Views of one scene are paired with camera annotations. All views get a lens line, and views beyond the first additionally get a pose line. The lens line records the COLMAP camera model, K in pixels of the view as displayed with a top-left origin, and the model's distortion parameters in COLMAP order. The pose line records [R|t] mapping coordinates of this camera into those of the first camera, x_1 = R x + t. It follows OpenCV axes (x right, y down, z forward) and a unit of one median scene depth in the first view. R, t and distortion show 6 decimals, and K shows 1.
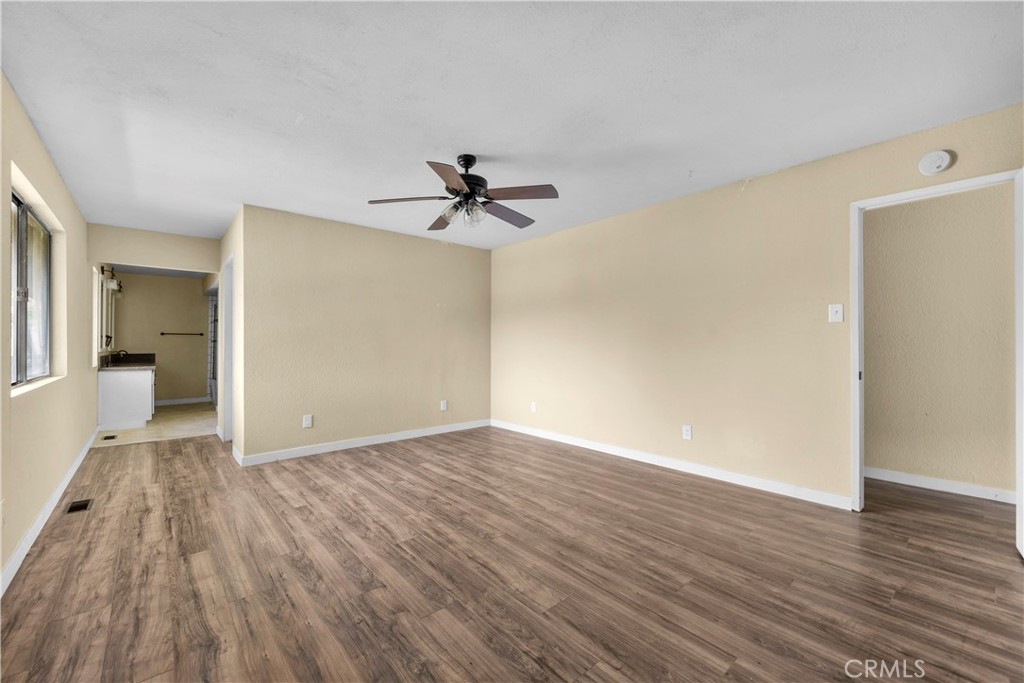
lens RADIAL K [[409.7, 0, 510.1], [0, 409.7, 346.7], [0, 0, 1]] dist [-0.002382, 0.000032]
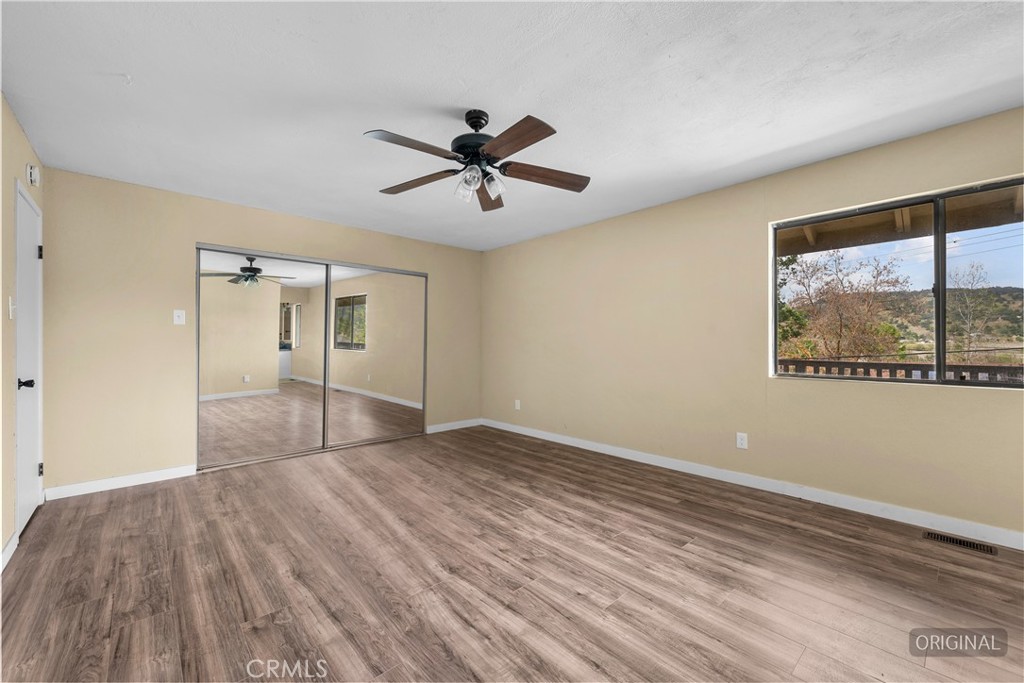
lens RADIAL K [[409.7, 0, 508.0], [0, 409.7, 338.8], [0, 0, 1]] dist [-0.002382, 0.000032]
pose [[-0.999856, 0.004619, -0.016334, -0.161956], [0.004661, 0.999986, -0.002524, -0.016456], [0.016322, -0.002600, -0.999863, 1.930800]]
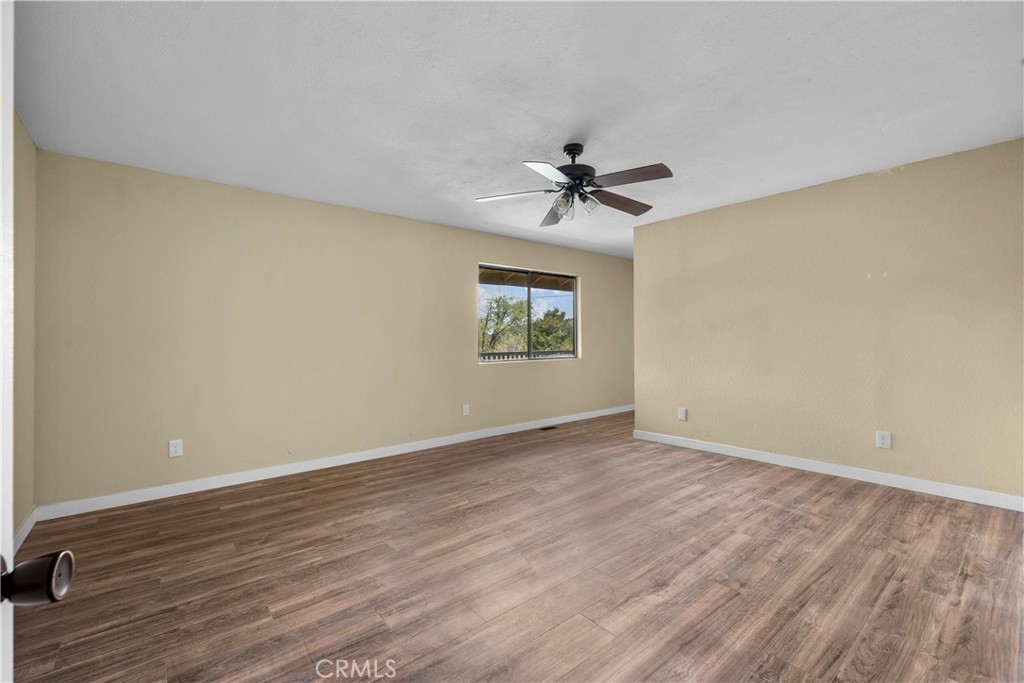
lens RADIAL K [[443.0, 0, 511.3], [0, 443.0, 338.1], [0, 0, 1]] dist [0.002339, -0.000817]
pose [[-0.010228, -0.003030, -0.999943, 0.976976], [-0.000755, 0.999995, -0.003023, -0.004192], [0.999947, 0.000724, -0.010231, 0.918858]]
